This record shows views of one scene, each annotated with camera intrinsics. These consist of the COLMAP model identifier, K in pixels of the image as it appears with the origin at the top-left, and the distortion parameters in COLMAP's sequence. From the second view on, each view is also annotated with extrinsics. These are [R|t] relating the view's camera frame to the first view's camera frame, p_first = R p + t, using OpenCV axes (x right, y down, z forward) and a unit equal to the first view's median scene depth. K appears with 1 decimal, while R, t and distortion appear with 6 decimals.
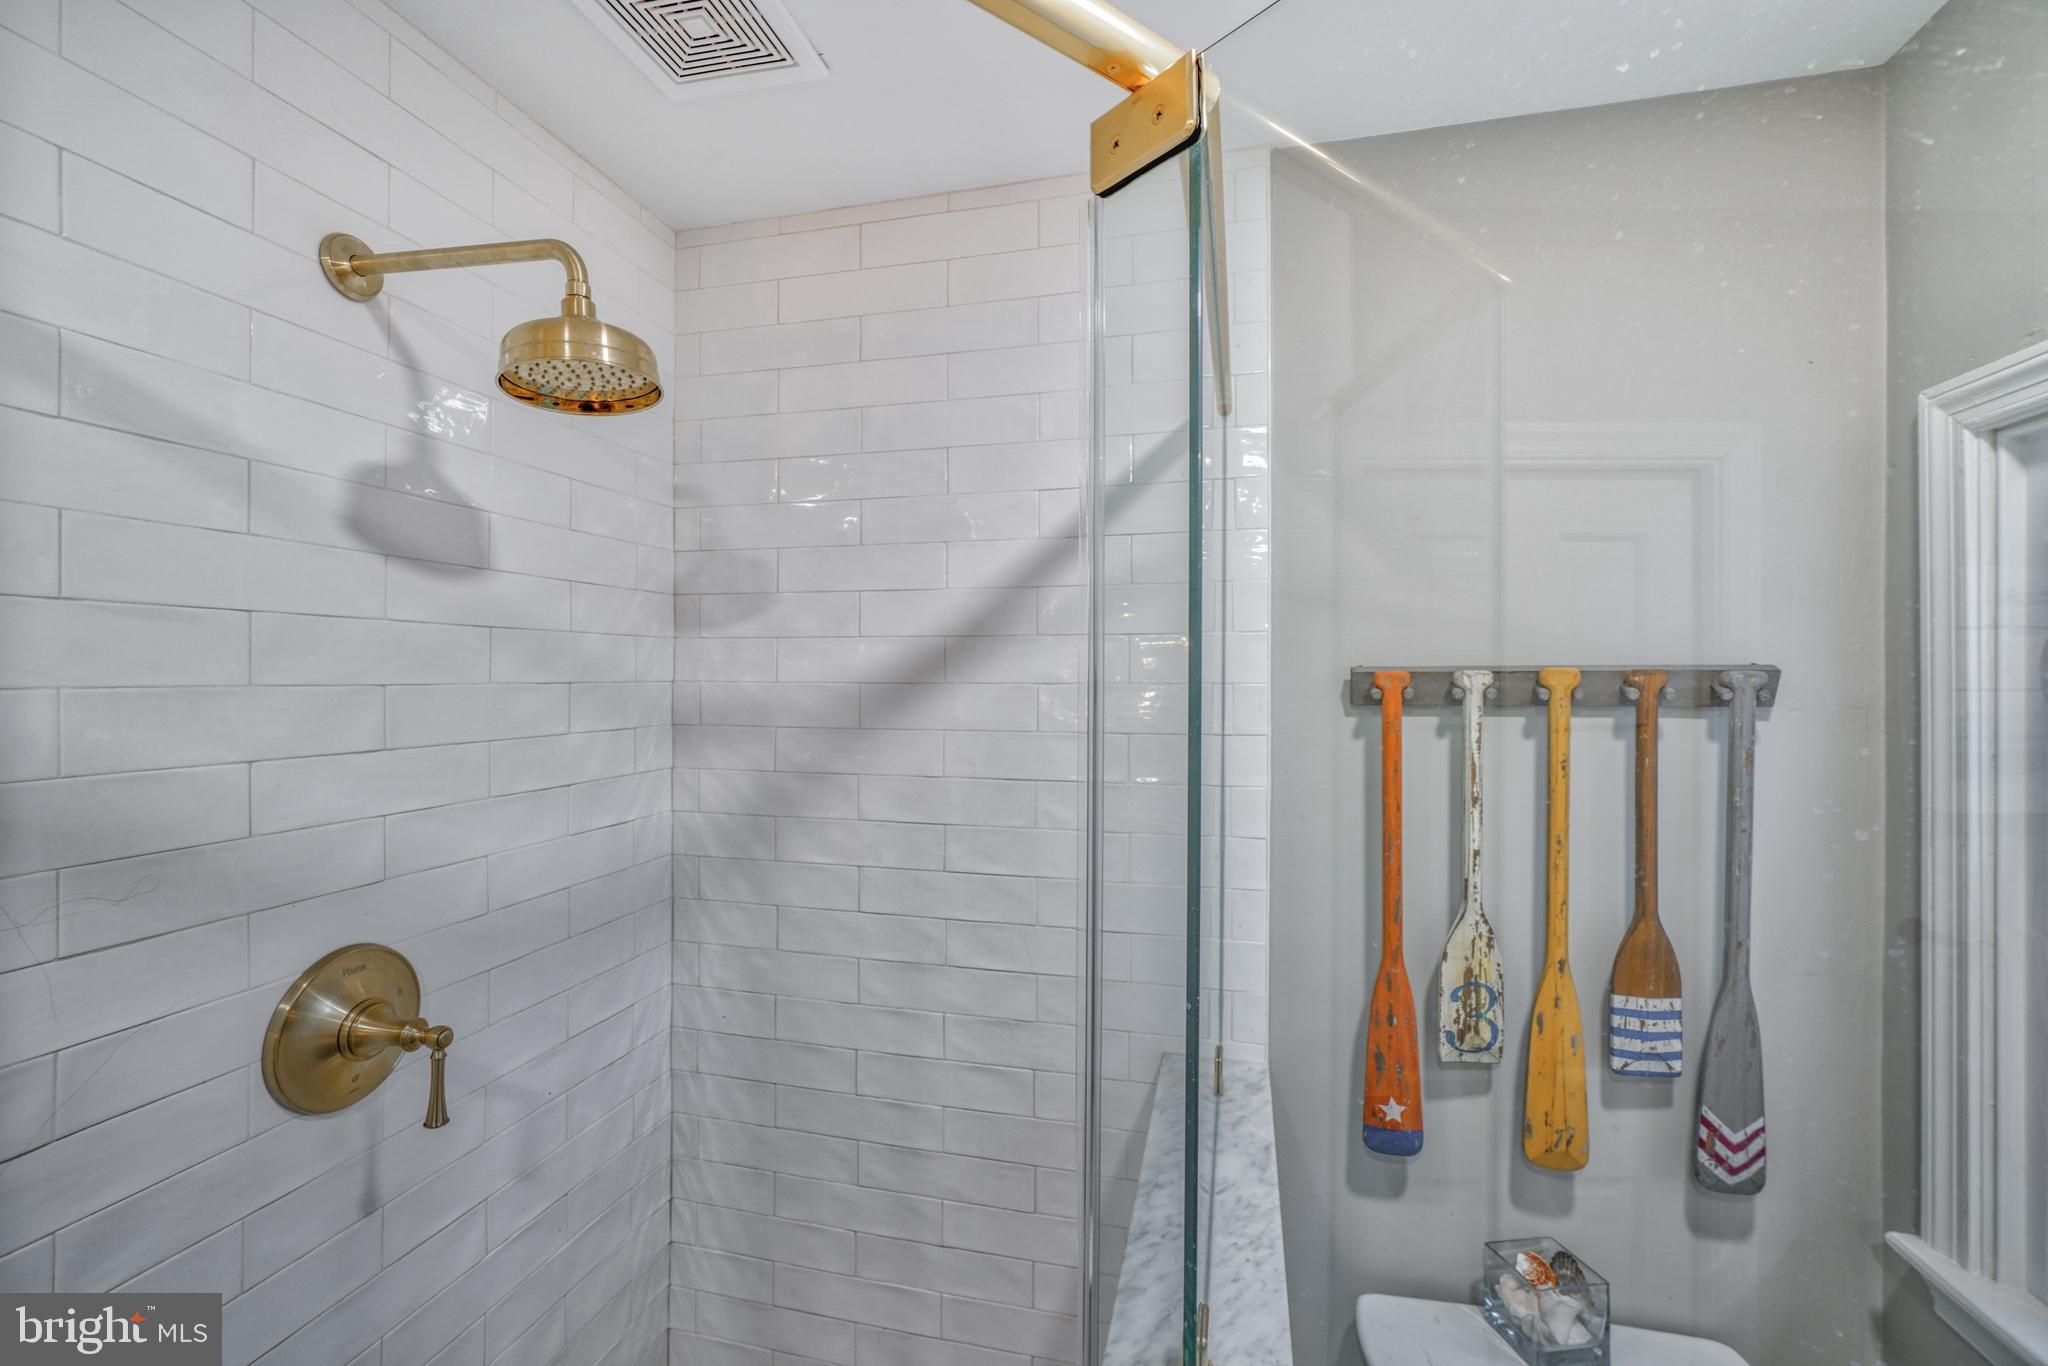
lens RADIAL K [[910.8, 0, 1016.4], [0, 910.8, 675.2], [0, 0, 1]] dist [-0.013590, 0.006398]
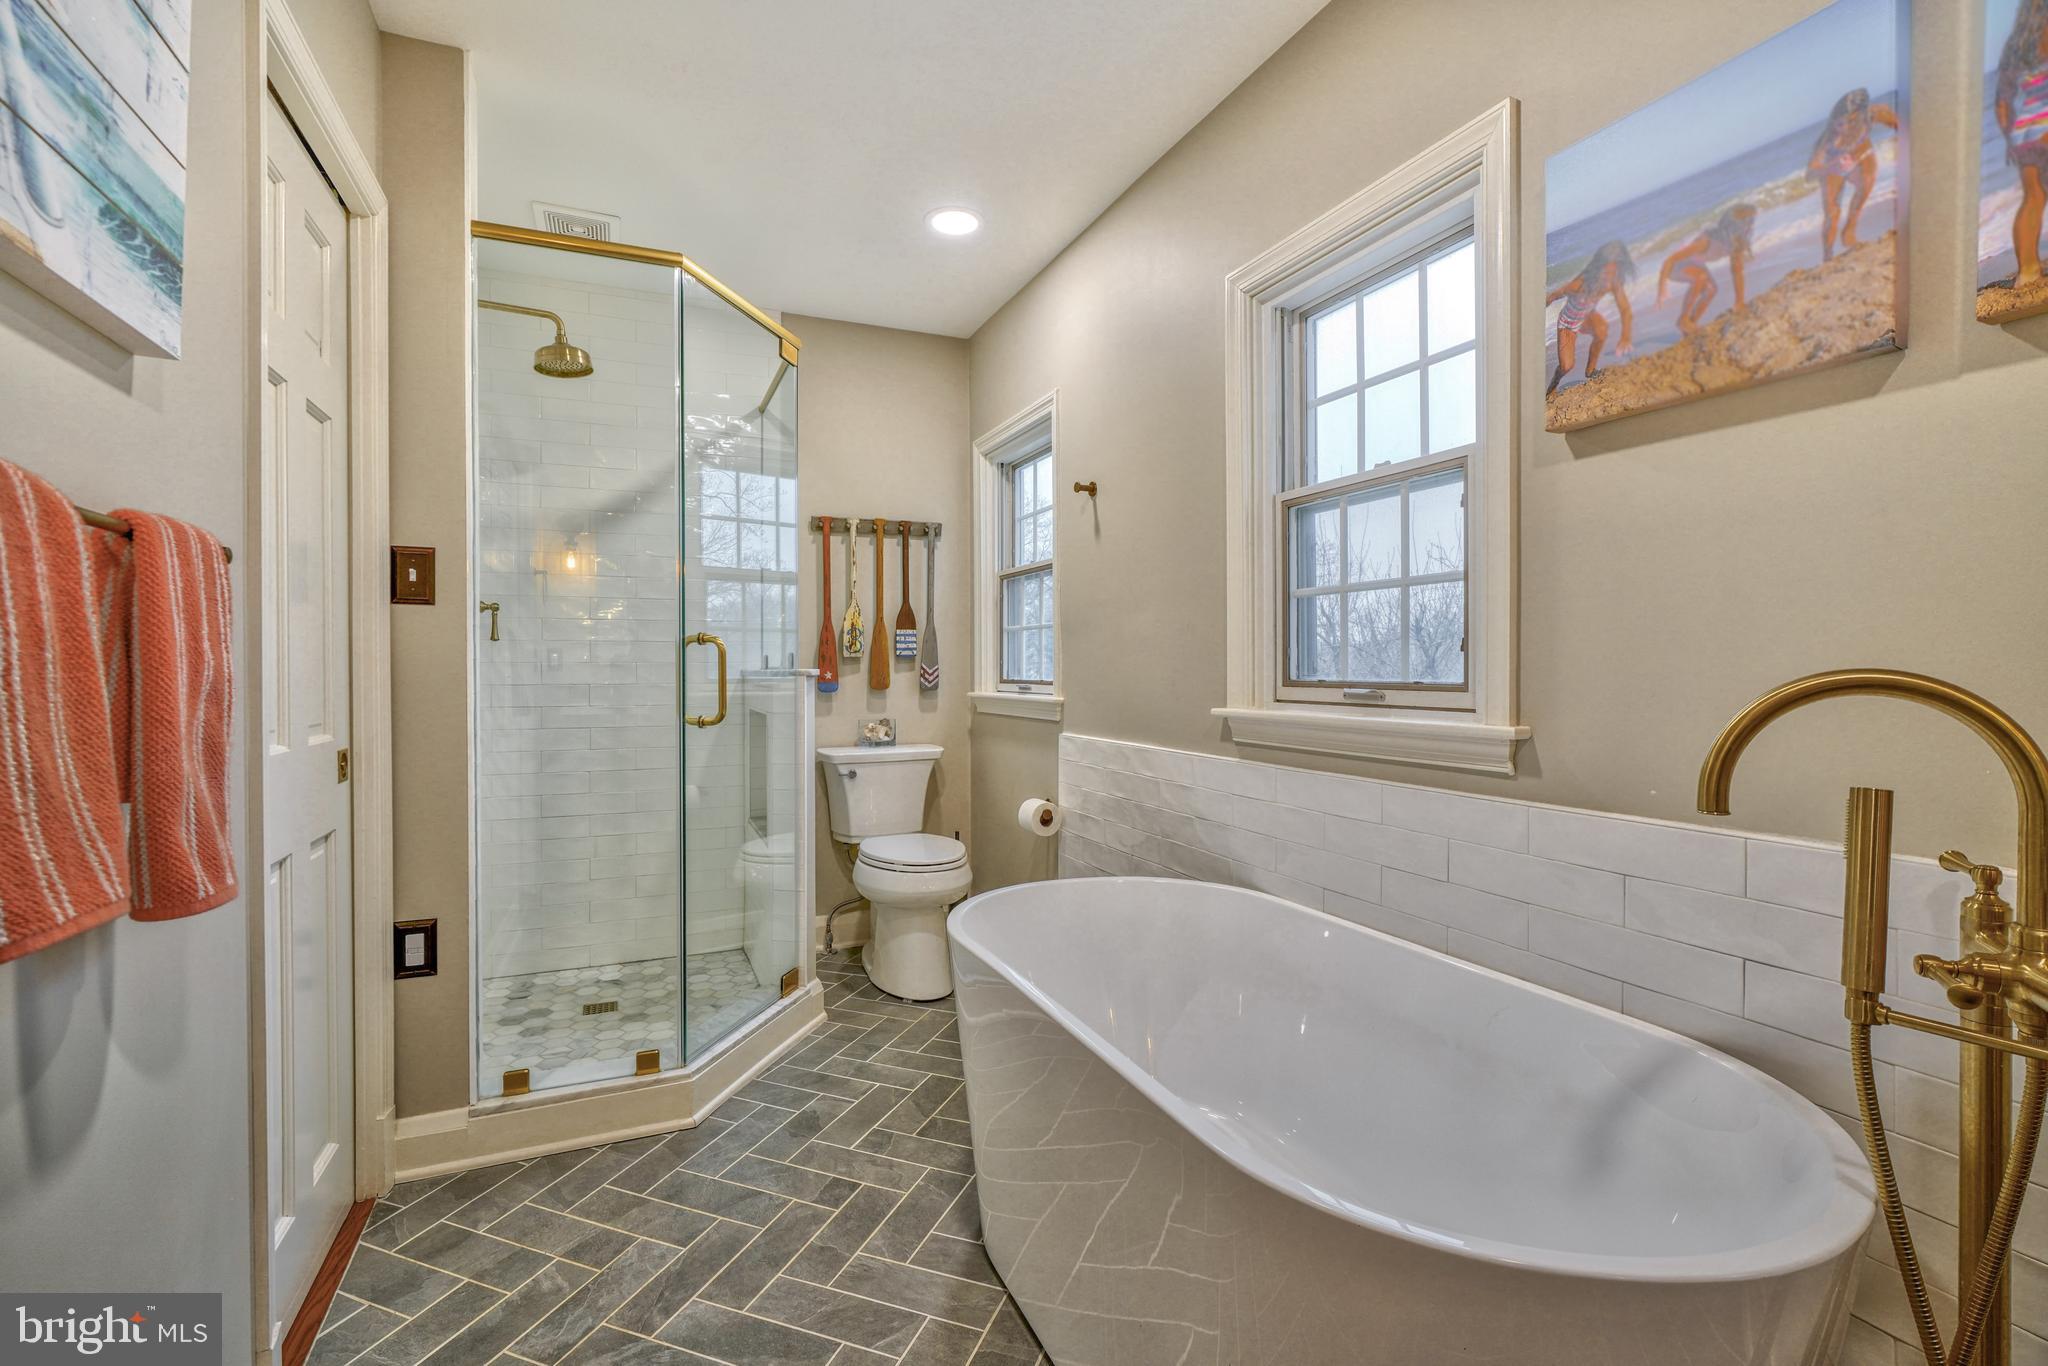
lens RADIAL K [[910.8, 0, 1016.4], [0, 910.8, 675.2], [0, 0, 1]] dist [-0.013590, 0.006398]
pose [[0.803032, -0.005098, 0.595914, -0.798744], [0.004604, 0.999987, 0.002350, 0.483640], [-0.595918, 0.000856, 0.803045, -1.613086]]
